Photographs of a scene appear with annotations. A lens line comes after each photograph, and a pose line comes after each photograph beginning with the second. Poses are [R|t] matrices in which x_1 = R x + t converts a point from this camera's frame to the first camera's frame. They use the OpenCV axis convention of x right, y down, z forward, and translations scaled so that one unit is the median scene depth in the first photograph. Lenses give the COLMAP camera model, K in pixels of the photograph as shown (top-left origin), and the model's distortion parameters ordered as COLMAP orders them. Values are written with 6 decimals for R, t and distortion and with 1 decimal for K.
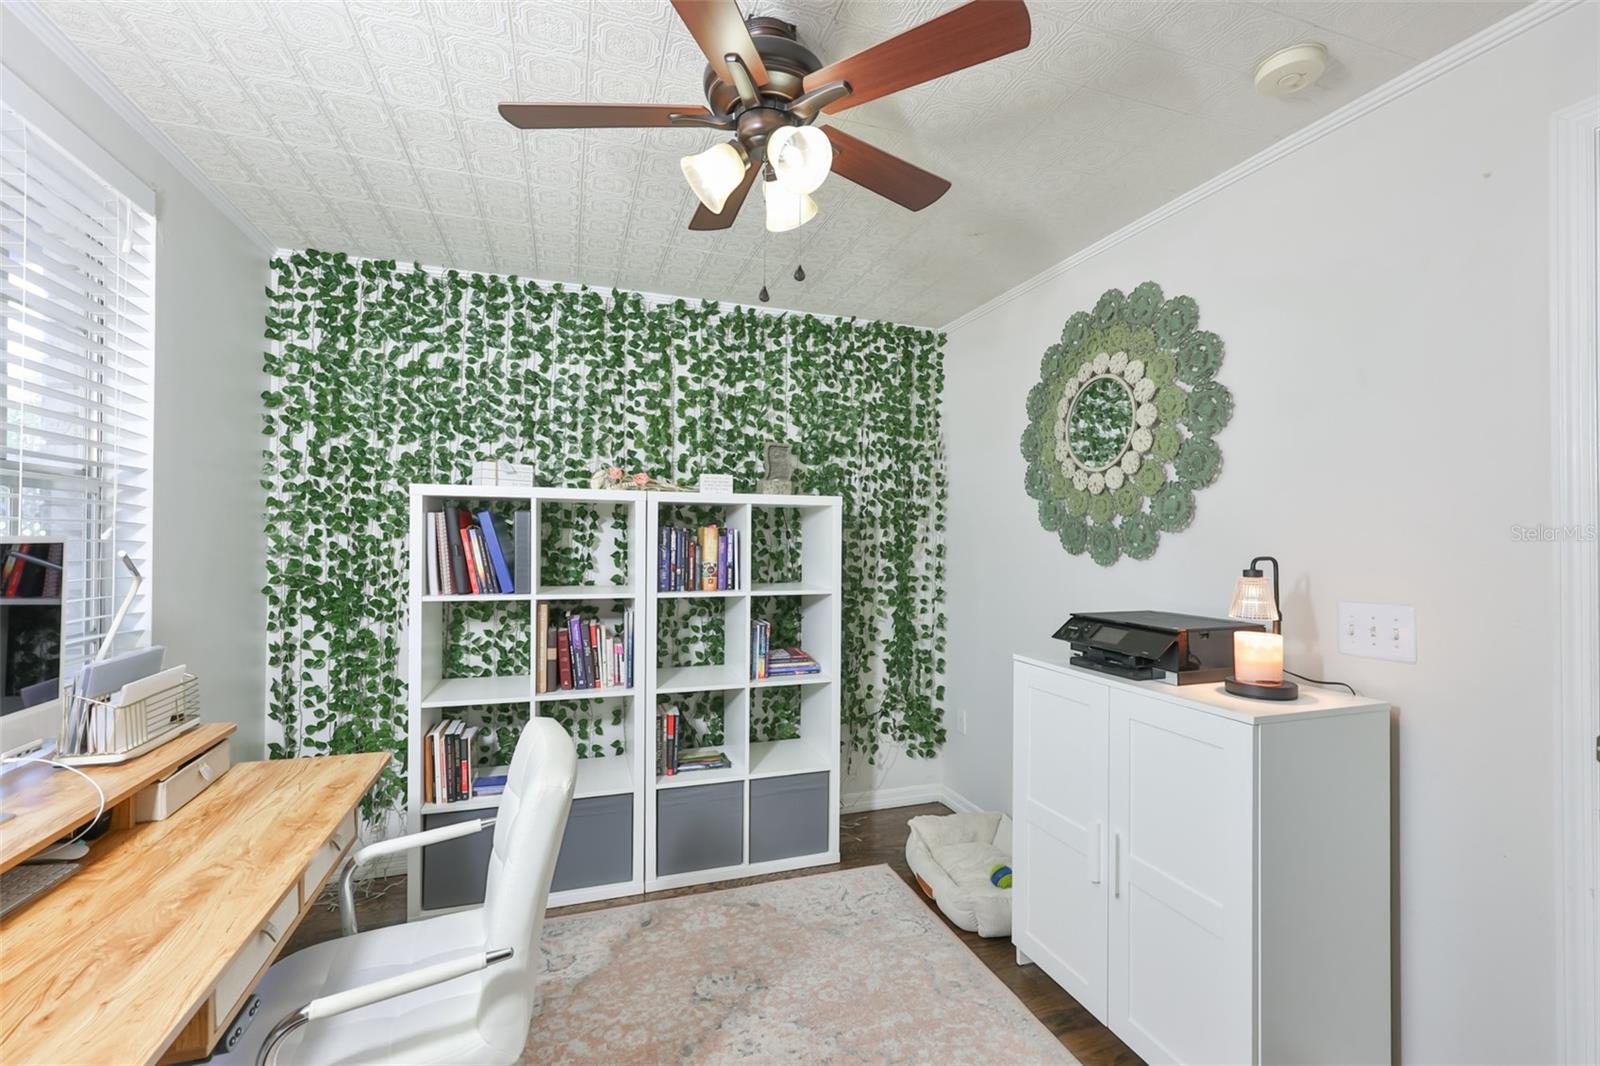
lens RADIAL K [[693.1, 0, 806.8], [0, 693.1, 532.7], [0, 0, 1]] dist [0.000939, 0.000613]
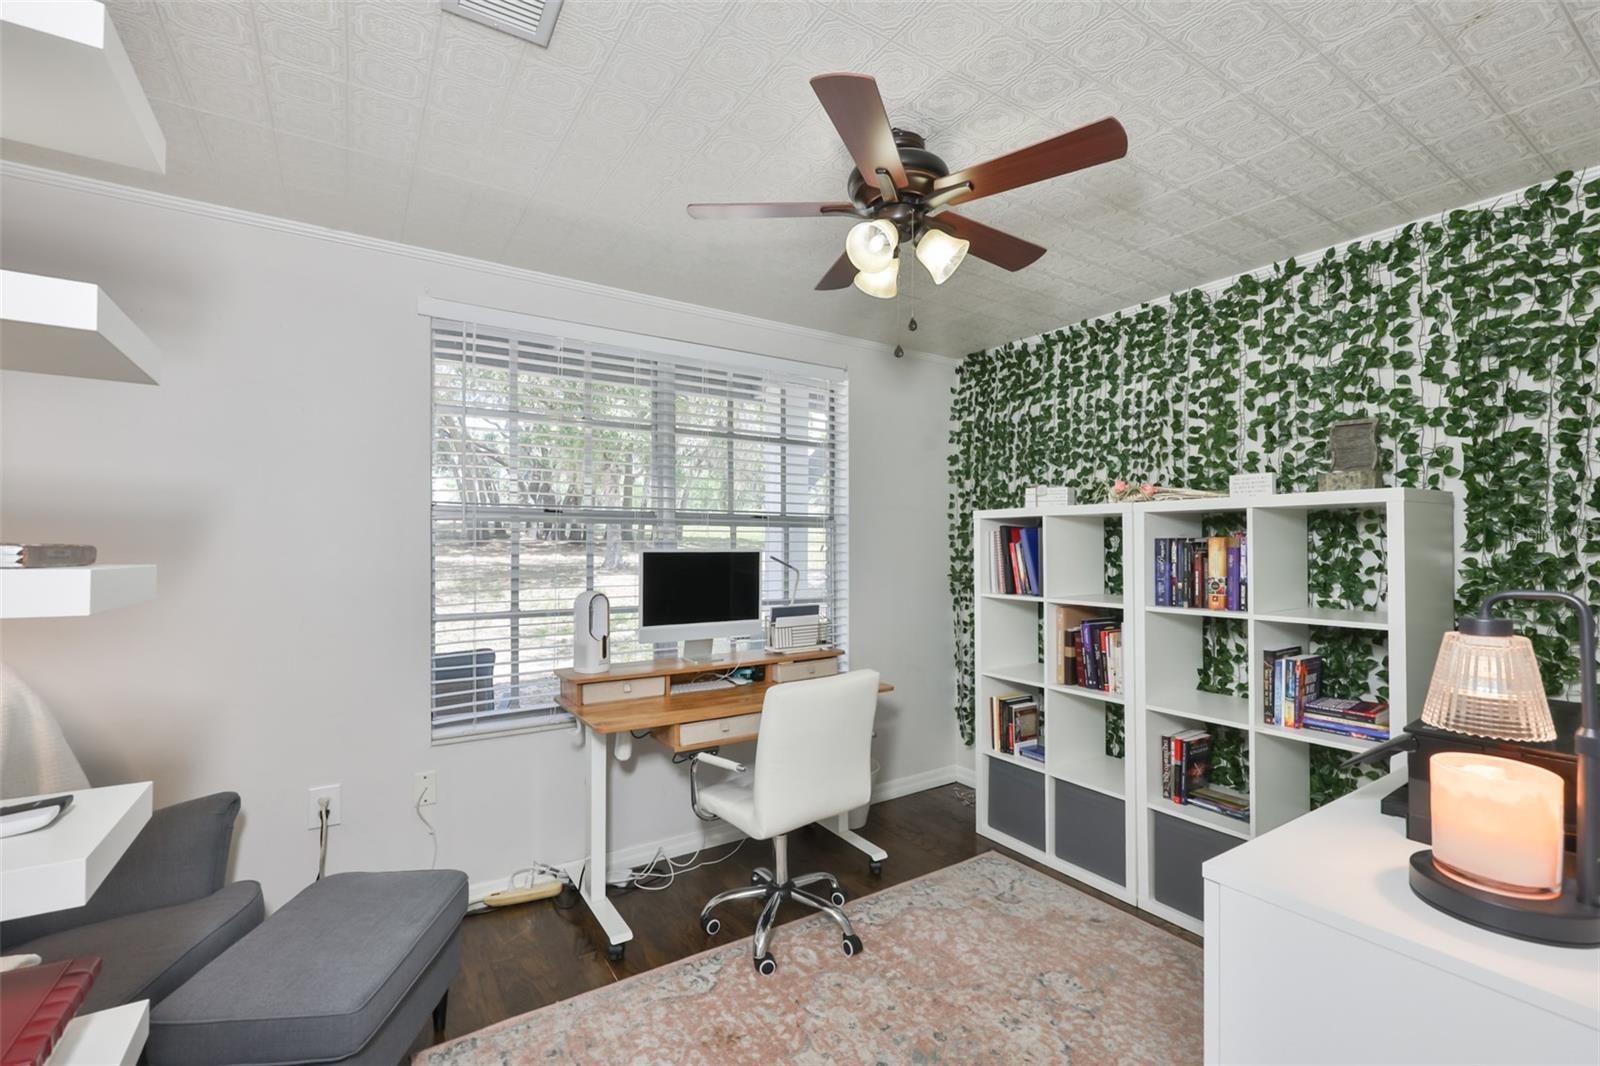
lens RADIAL K [[693.1, 0, 810.9], [0, 693.1, 542.1], [0, 0, 1]] dist [0.000939, 0.000613]
pose [[0.250942, -0.013966, -0.967901, 0.545941], [0.006085, 0.999899, -0.012850, 0.006362], [0.967983, -0.002665, 0.251002, 0.266497]]
